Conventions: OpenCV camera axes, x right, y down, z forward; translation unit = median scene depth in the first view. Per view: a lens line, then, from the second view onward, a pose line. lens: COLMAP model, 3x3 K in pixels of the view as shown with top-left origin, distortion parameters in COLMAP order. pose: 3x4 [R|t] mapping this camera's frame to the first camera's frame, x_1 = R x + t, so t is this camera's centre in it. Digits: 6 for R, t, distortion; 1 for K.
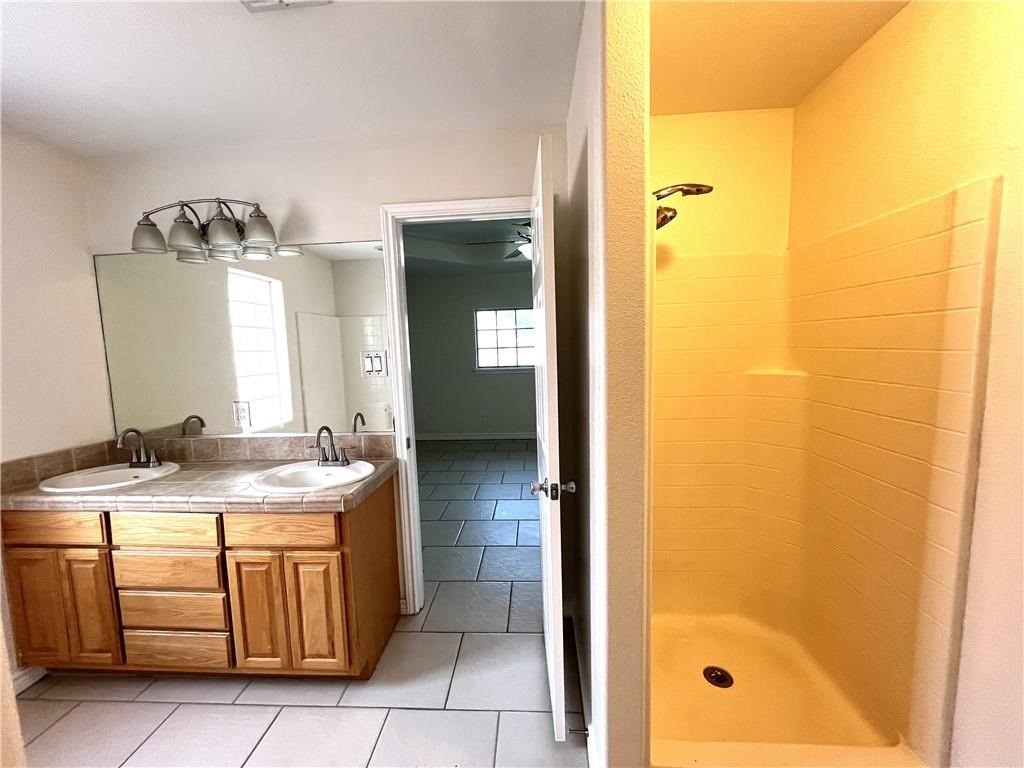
lens RADIAL K [[415.4, 0, 509.1], [0, 415.4, 387.2], [0, 0, 1]] dist [-0.001887, -0.000211]
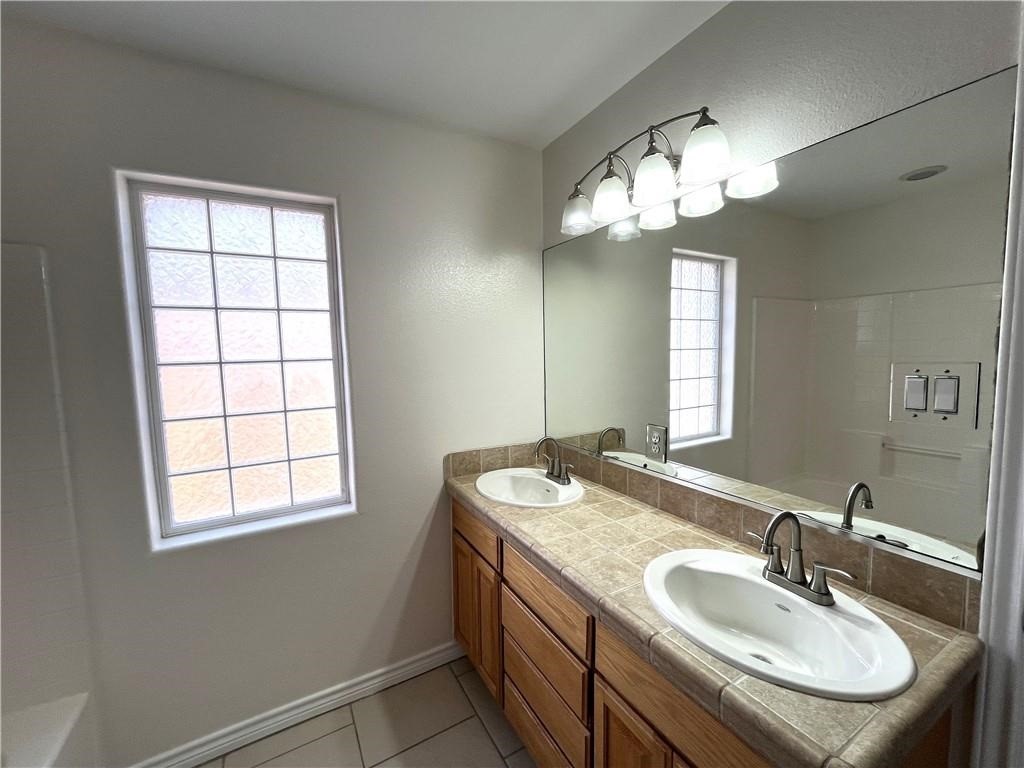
lens RADIAL K [[415.4, 0, 509.5], [0, 415.4, 386.1], [0, 0, 1]] dist [-0.001887, -0.000211]
pose [[0.548635, 0.090555, -0.831144, -0.259814], [-0.081098, 0.995193, 0.054896, -0.063341], [0.832120, 0.037286, 0.553341, 0.509370]]
